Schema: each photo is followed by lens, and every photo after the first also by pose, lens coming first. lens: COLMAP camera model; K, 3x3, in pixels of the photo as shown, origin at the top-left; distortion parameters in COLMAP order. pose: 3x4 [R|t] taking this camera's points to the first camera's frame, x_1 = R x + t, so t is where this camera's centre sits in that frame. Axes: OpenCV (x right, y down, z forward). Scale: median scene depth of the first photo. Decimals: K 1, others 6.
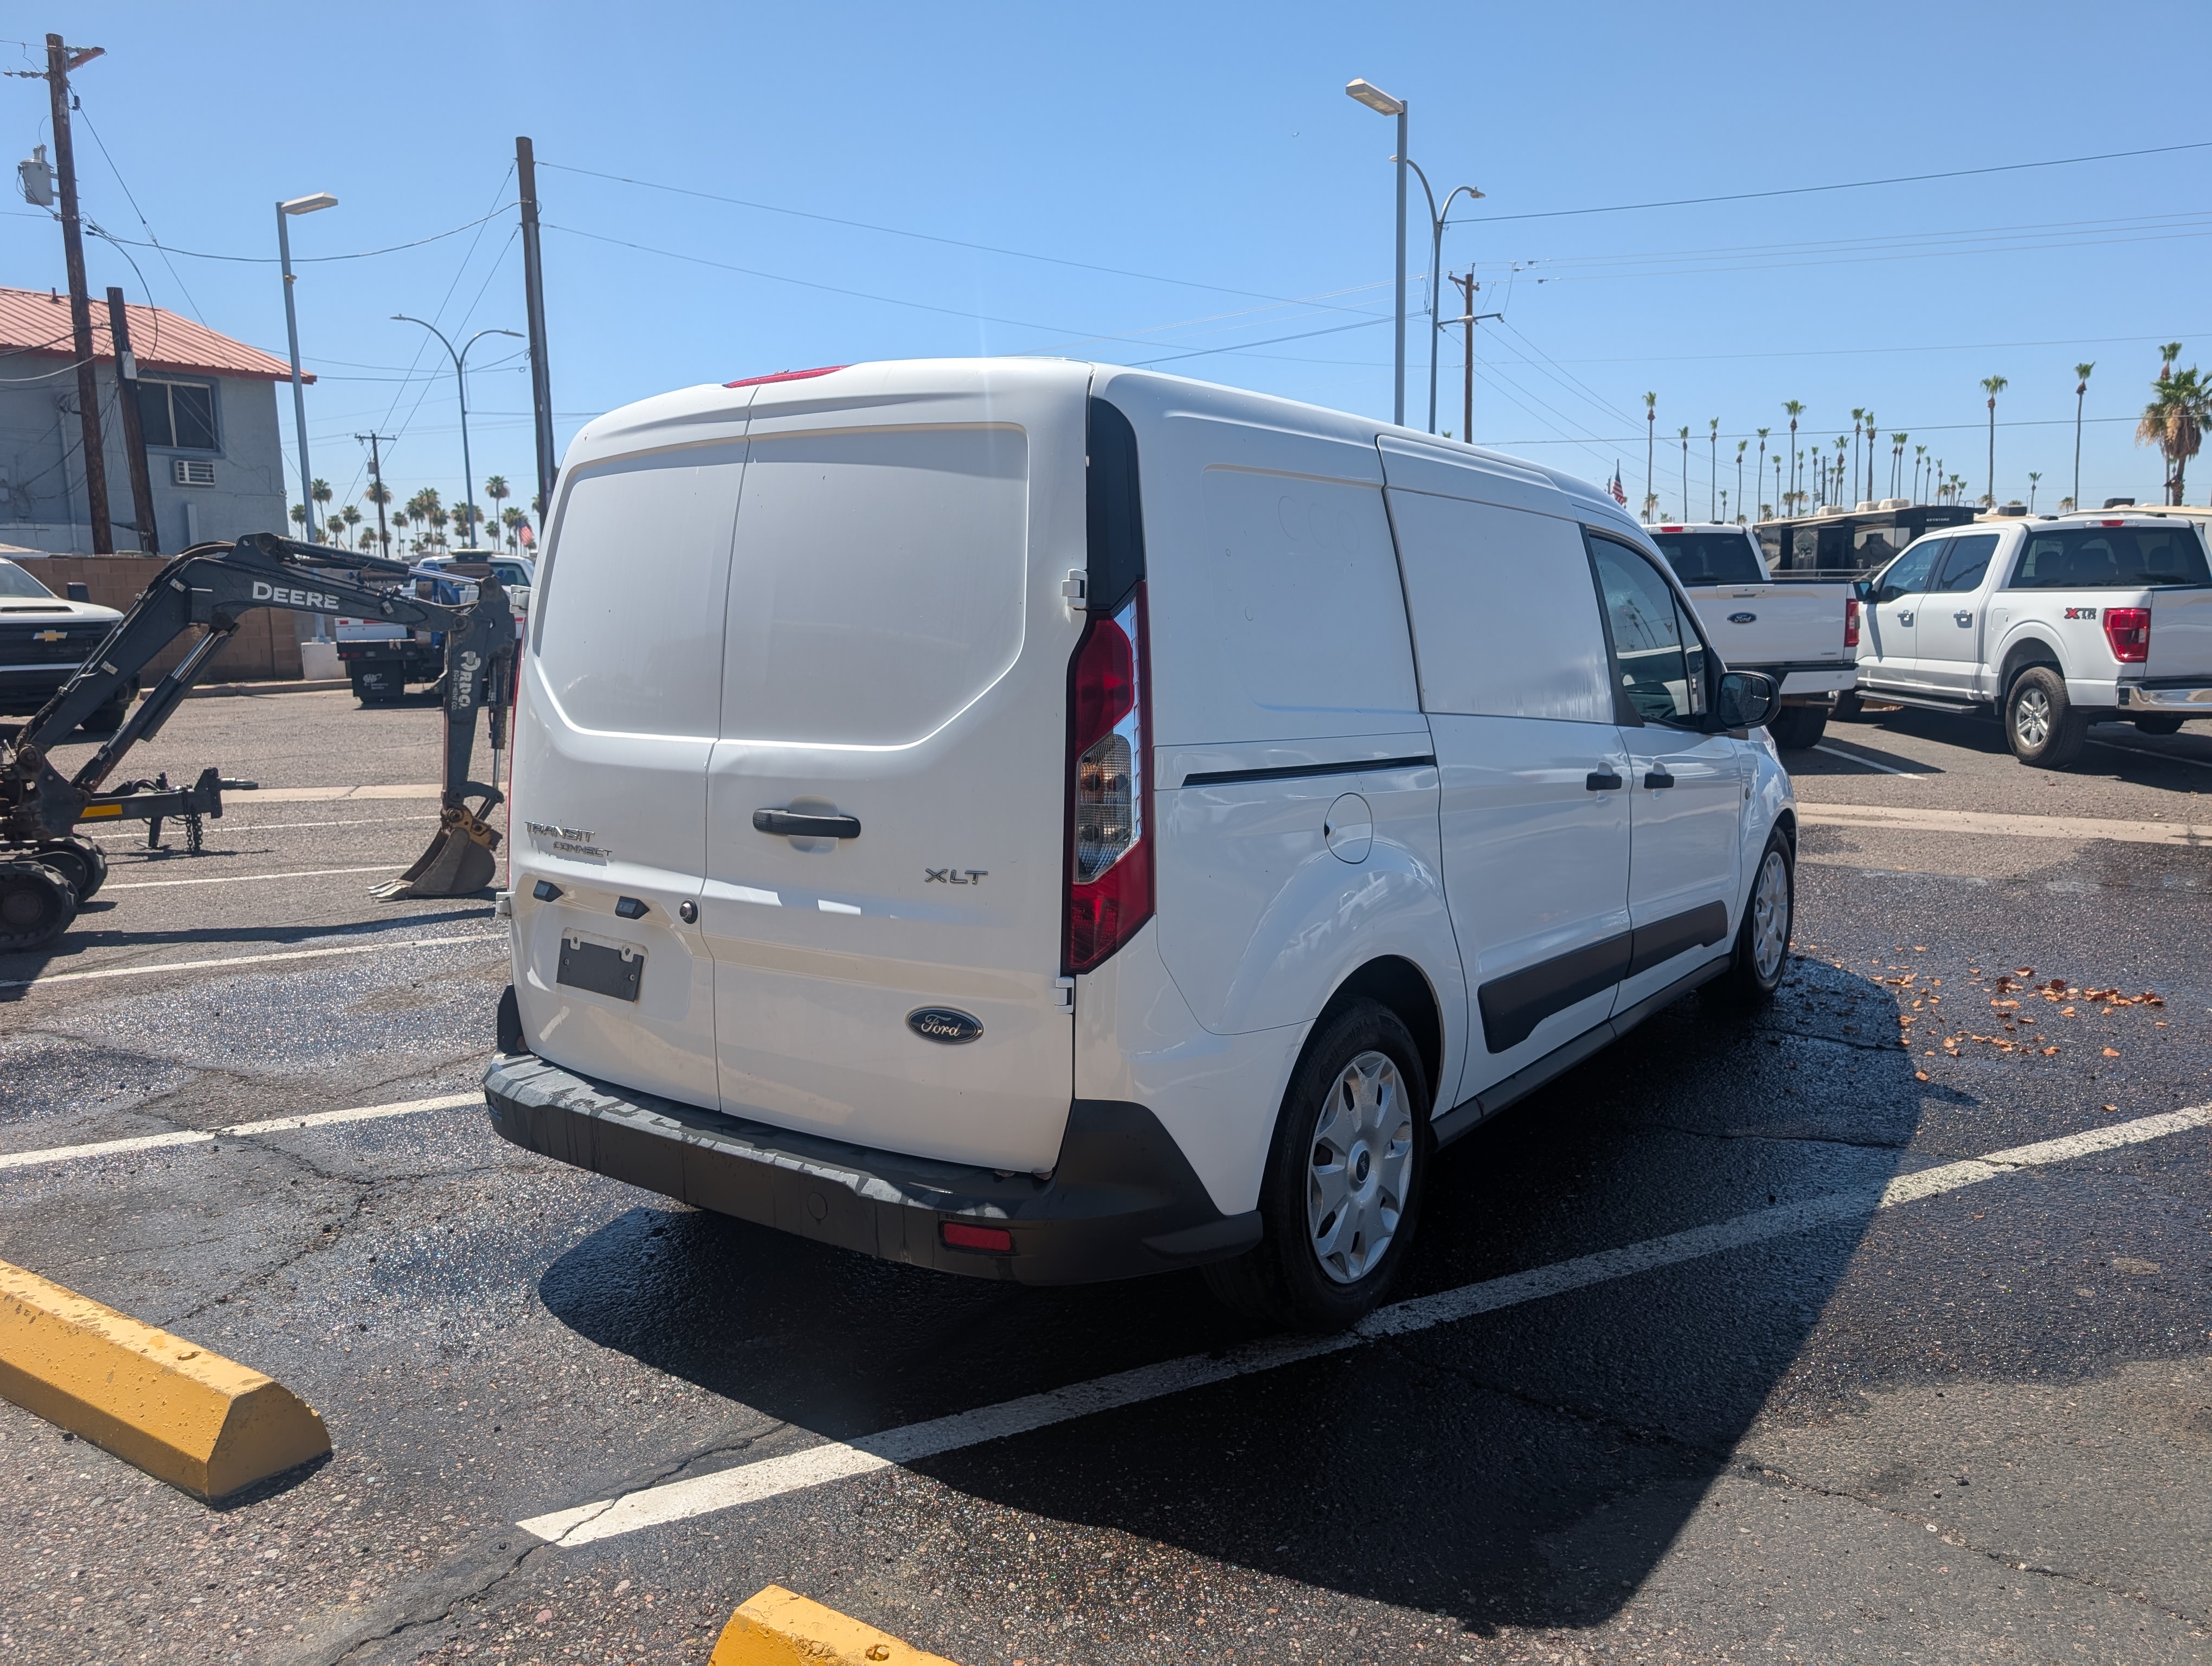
lens RADIAL K [[1593.8, 0, 1126.4], [0, 1593.8, 840.4], [0, 0, 1]] dist [0.015589, -0.015231]
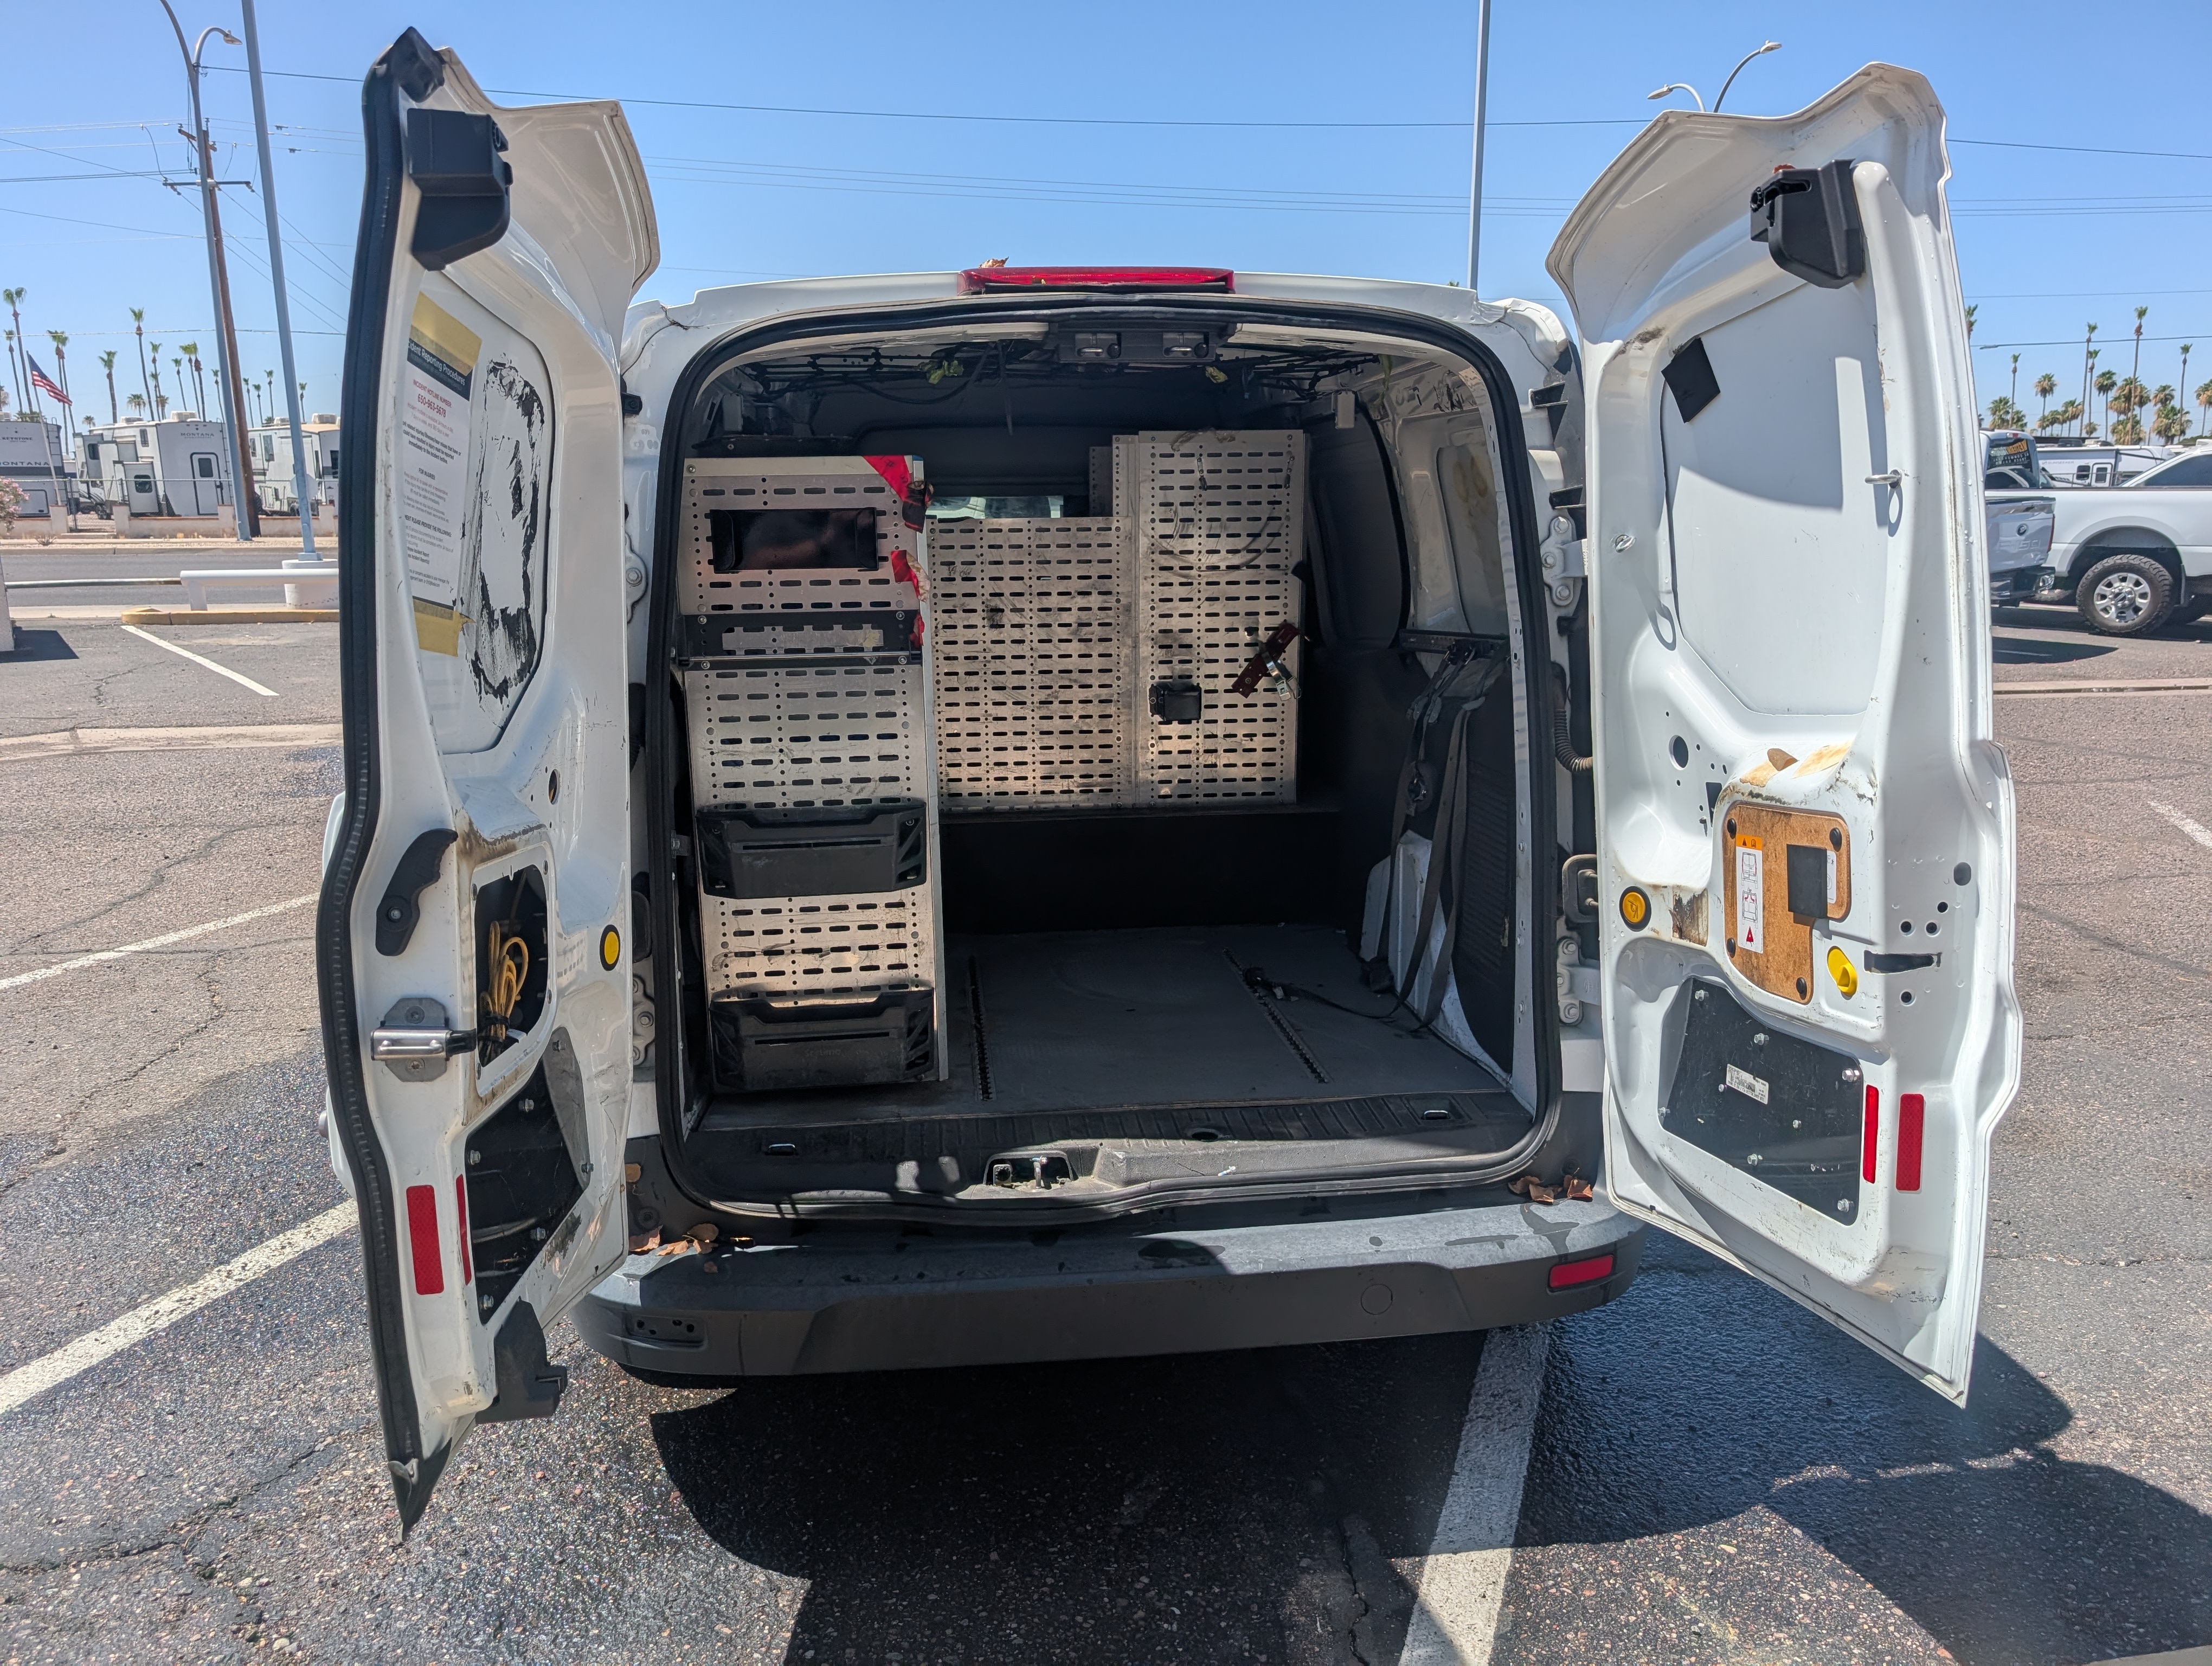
lens RADIAL K [[1593.8, 0, 1087.3], [0, 1593.8, 845.8], [0, 0, 1]] dist [0.015589, -0.015231]
pose [[0.754211, -0.134292, 0.642753, -0.521379], [0.095466, 0.990888, 0.095008, -0.064749], [-0.649656, -0.010294, 0.760159, 0.295766]]
